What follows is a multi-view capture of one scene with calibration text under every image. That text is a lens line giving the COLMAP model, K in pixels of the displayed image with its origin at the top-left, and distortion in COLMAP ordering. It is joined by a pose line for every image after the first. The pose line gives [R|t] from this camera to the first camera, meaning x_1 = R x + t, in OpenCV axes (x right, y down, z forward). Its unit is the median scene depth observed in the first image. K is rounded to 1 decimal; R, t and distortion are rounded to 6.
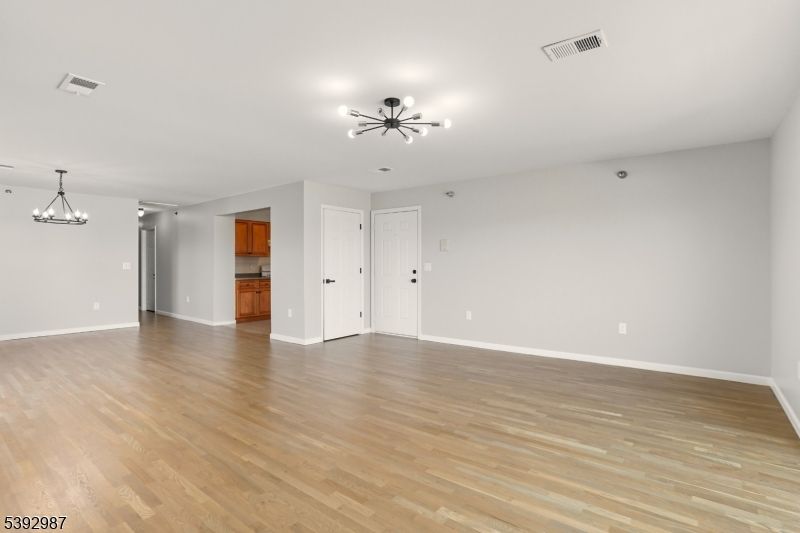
lens RADIAL K [[380.5, 0, 406.2], [0, 380.5, 264.3], [0, 0, 1]] dist [-0.099022, 0.039956]
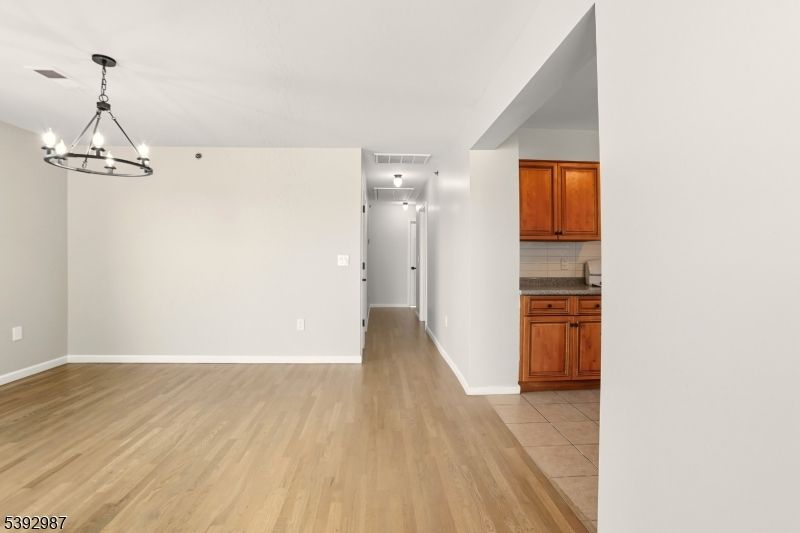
lens RADIAL K [[370.9, 0, 400.0], [0, 370.9, 261.9], [0, 0, 1]] dist [-0.076890, 0.035464]
pose [[0.639000, 0.006292, -0.769181, -0.218884], [-0.001294, 0.999974, 0.007105, 0.002015], [0.769206, -0.003545, 0.638991, 0.620909]]
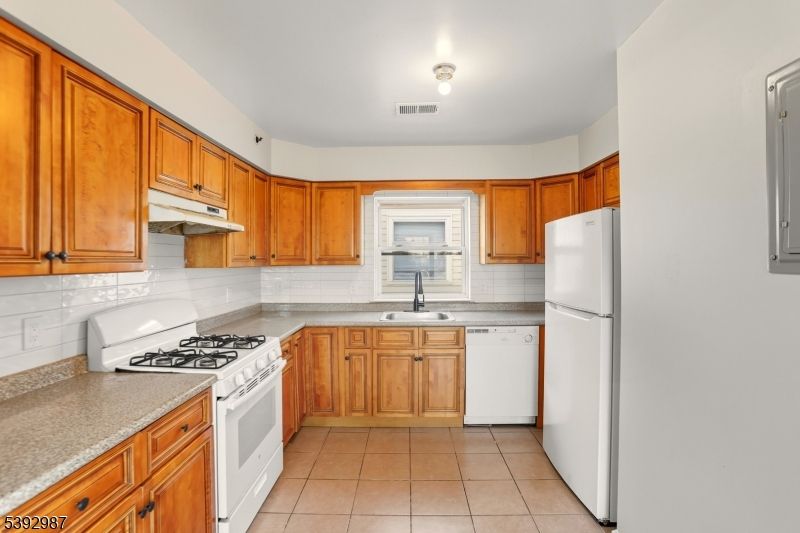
lens RADIAL K [[373.9, 0, 402.2], [0, 373.9, 259.2], [0, 0, 1]] dist [-0.078453, 0.037135]
pose [[0.818649, -0.001837, 0.574291, -0.414605], [0.008917, 0.999915, -0.009513, -0.027248], [-0.574225, 0.012908, 0.818596, 0.858016]]
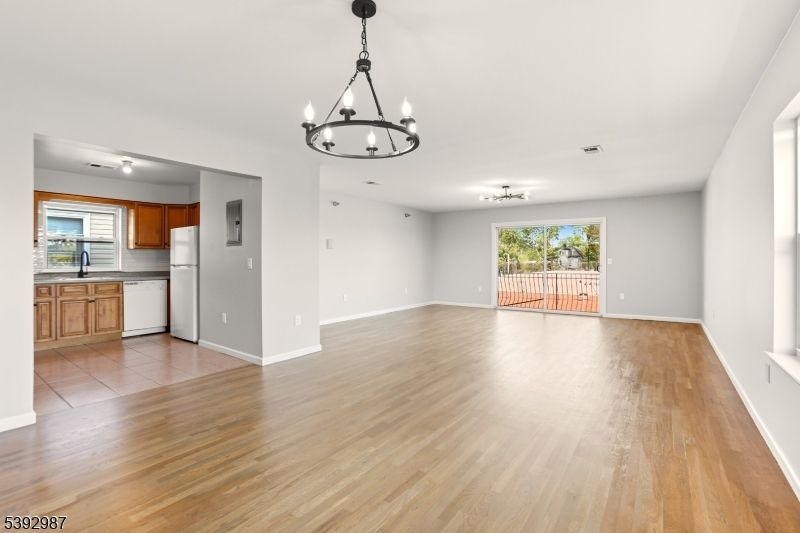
lens RADIAL K [[357.9, 0, 403.6], [0, 357.9, 263.5], [0, 0, 1]] dist [-0.065886, 0.019186]
pose [[-0.006274, -0.010019, 0.999930, -0.818027], [0.003365, 0.999944, 0.010041, 0.001757], [-0.999975, 0.003428, -0.006240, 0.595250]]
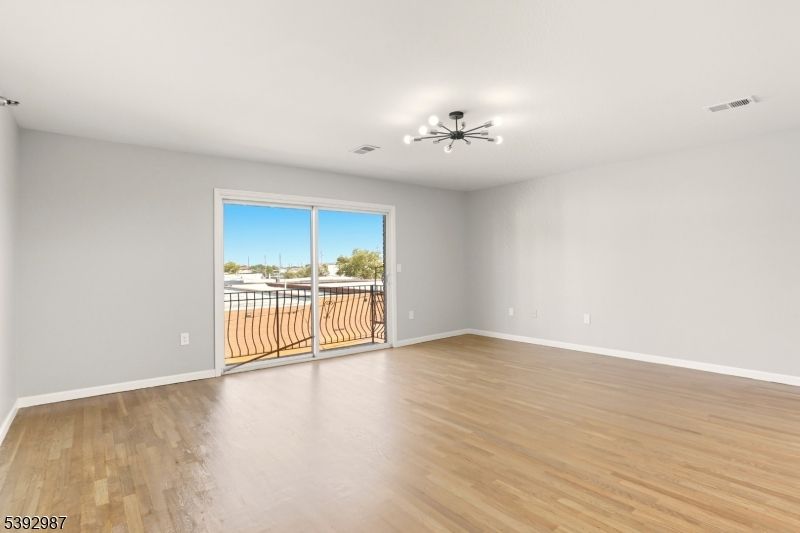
lens RADIAL K [[380.5, 0, 406.2], [0, 380.5, 264.3], [0, 0, 1]] dist [-0.099022, 0.039956]
pose [[-0.968866, 0.013679, 0.247207, -0.057095], [0.013103, 0.999906, -0.003973, 0.002210], [-0.247238, -0.000610, -0.968955, 0.750832]]
